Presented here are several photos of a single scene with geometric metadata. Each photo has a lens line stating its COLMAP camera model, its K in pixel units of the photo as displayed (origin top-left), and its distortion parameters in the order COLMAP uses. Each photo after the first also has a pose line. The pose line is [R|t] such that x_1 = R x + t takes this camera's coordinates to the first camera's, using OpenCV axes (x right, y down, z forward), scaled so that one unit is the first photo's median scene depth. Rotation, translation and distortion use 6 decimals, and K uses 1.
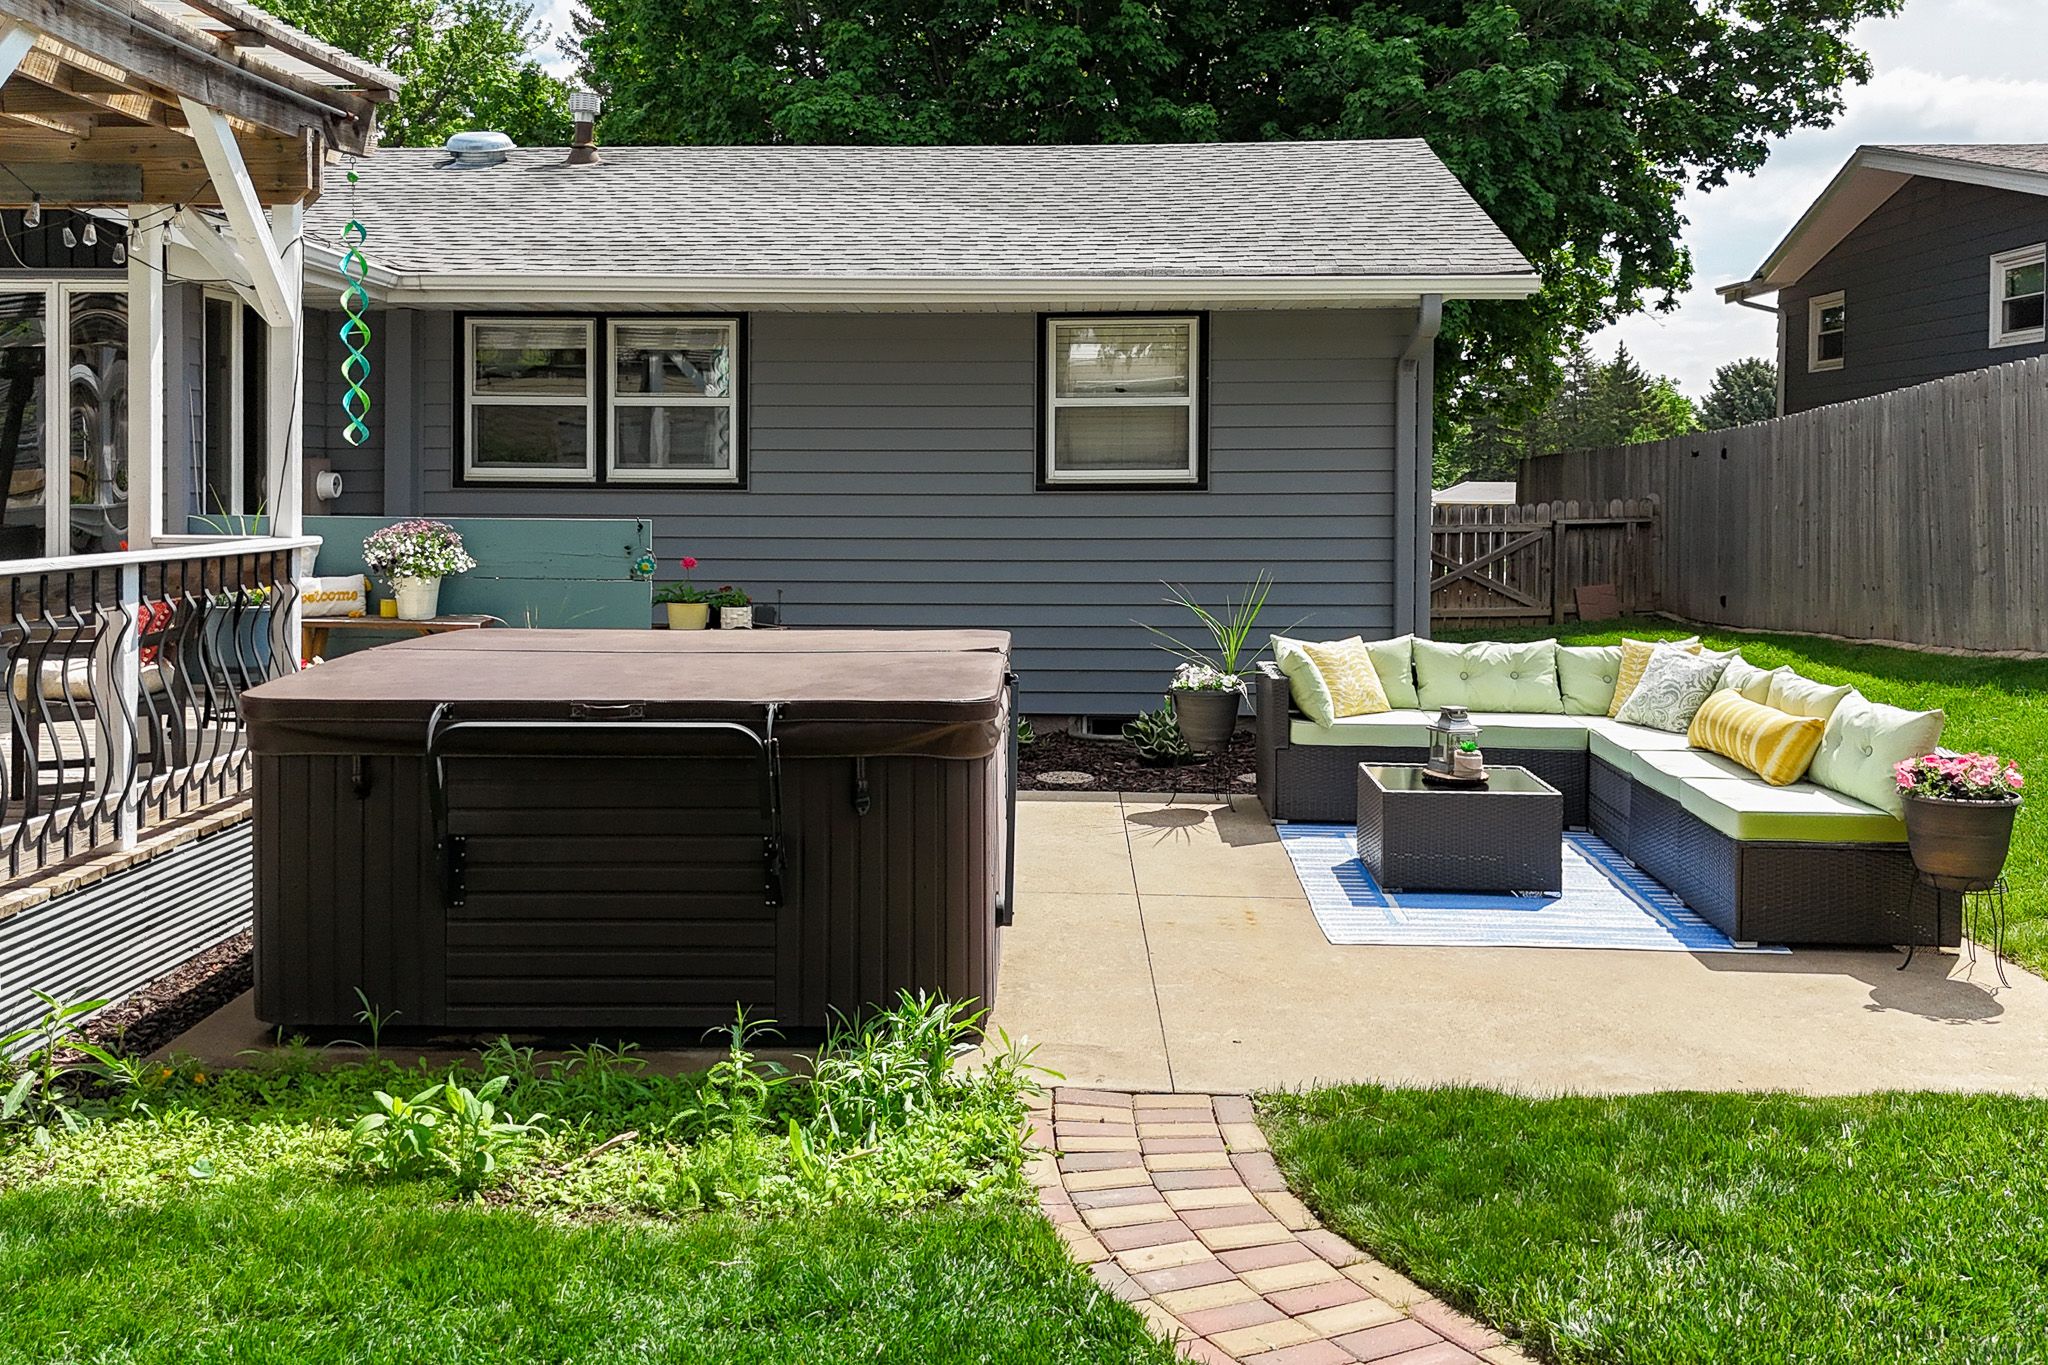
lens RADIAL K [[1888.9, 0, 1031.7], [0, 1888.9, 491.6], [0, 0, 1]] dist [0.079808, -0.111588]
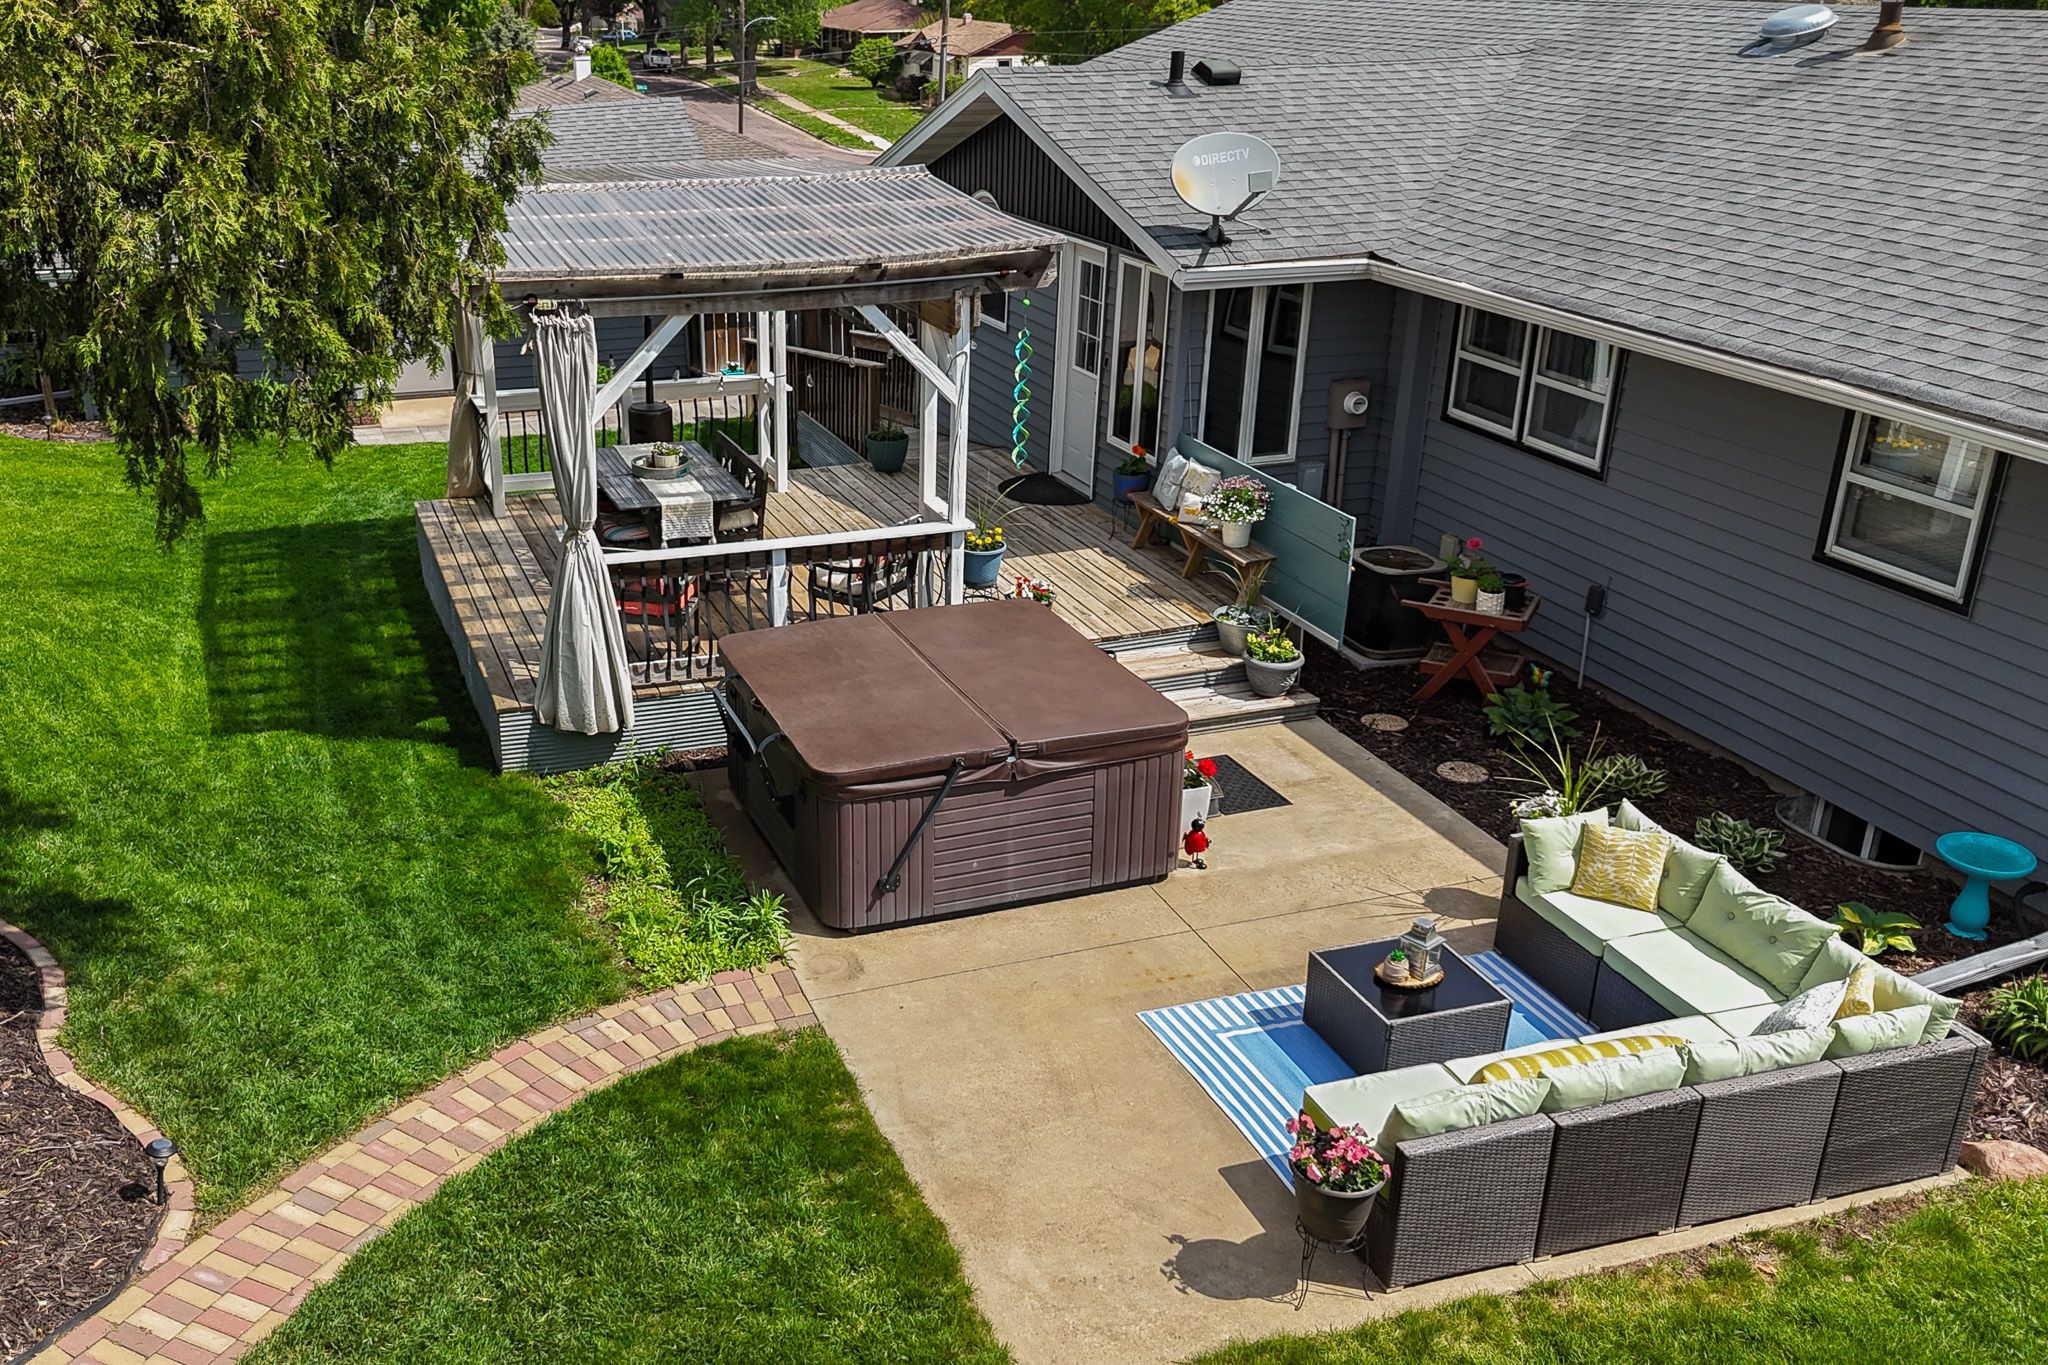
lens RADIAL K [[1817.6, 0, 974.9], [0, 1817.6, 688.6], [0, 0, 1]] dist [0.075412, -0.090221]
pose [[0.345148, 0.372274, -0.861559, 1.131298], [-0.012826, 0.919755, 0.392282, -0.496684], [0.938460, -0.124345, 0.322227, 0.446046]]
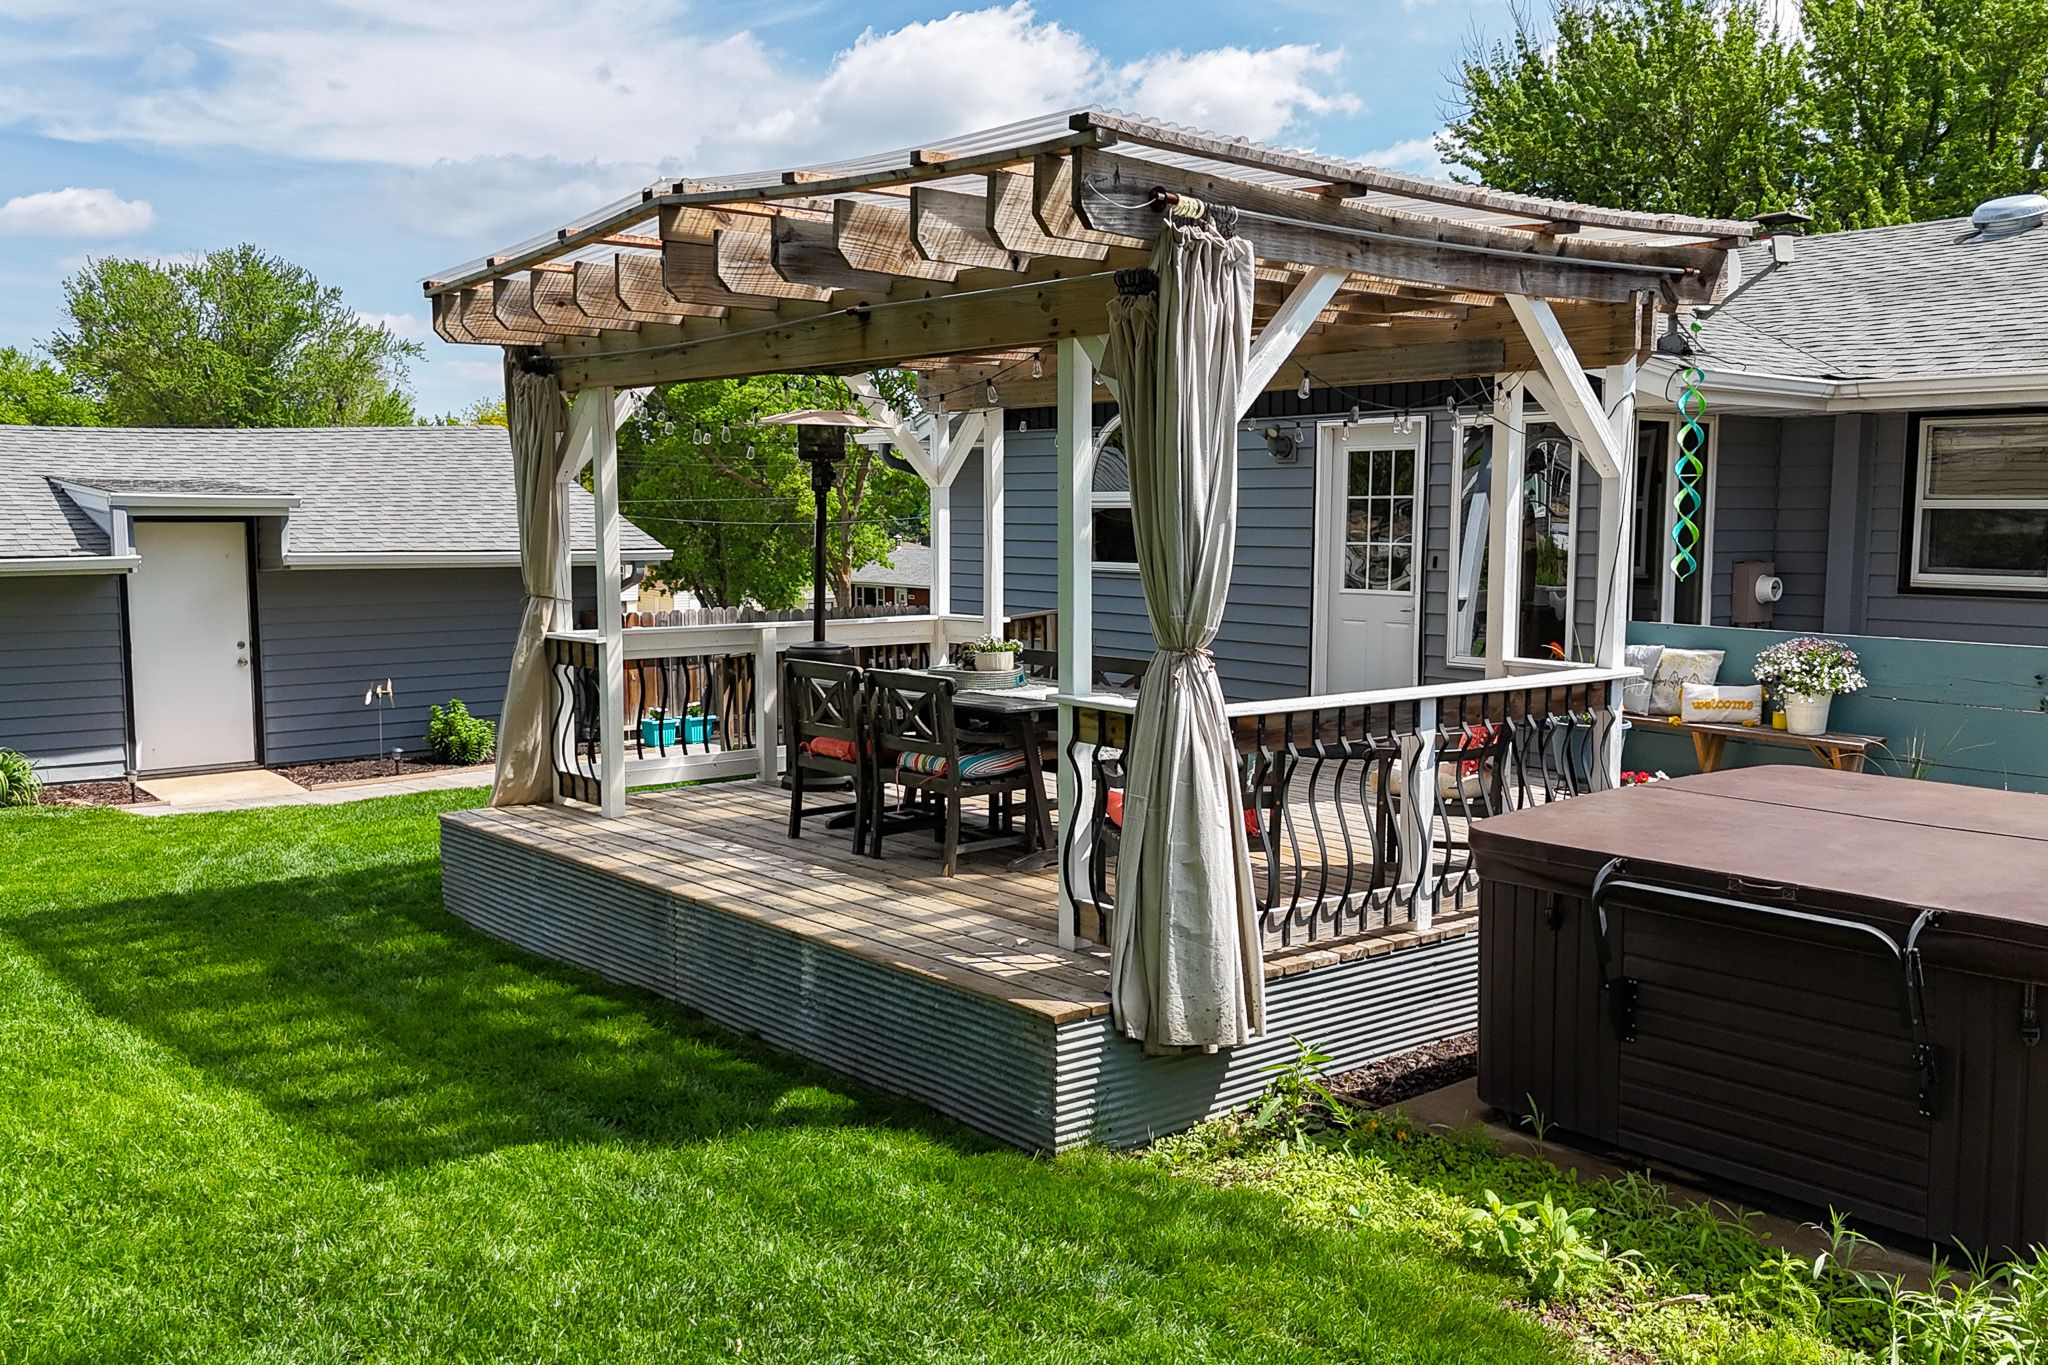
lens RADIAL K [[1817.6, 0, 974.9], [0, 1817.6, 688.6], [0, 0, 1]] dist [0.075412, -0.090221]
pose [[0.653049, 0.073618, -0.753729, 0.174414], [-0.008845, 0.995937, 0.089612, -0.056961], [0.757264, -0.051854, 0.651047, 0.028502]]
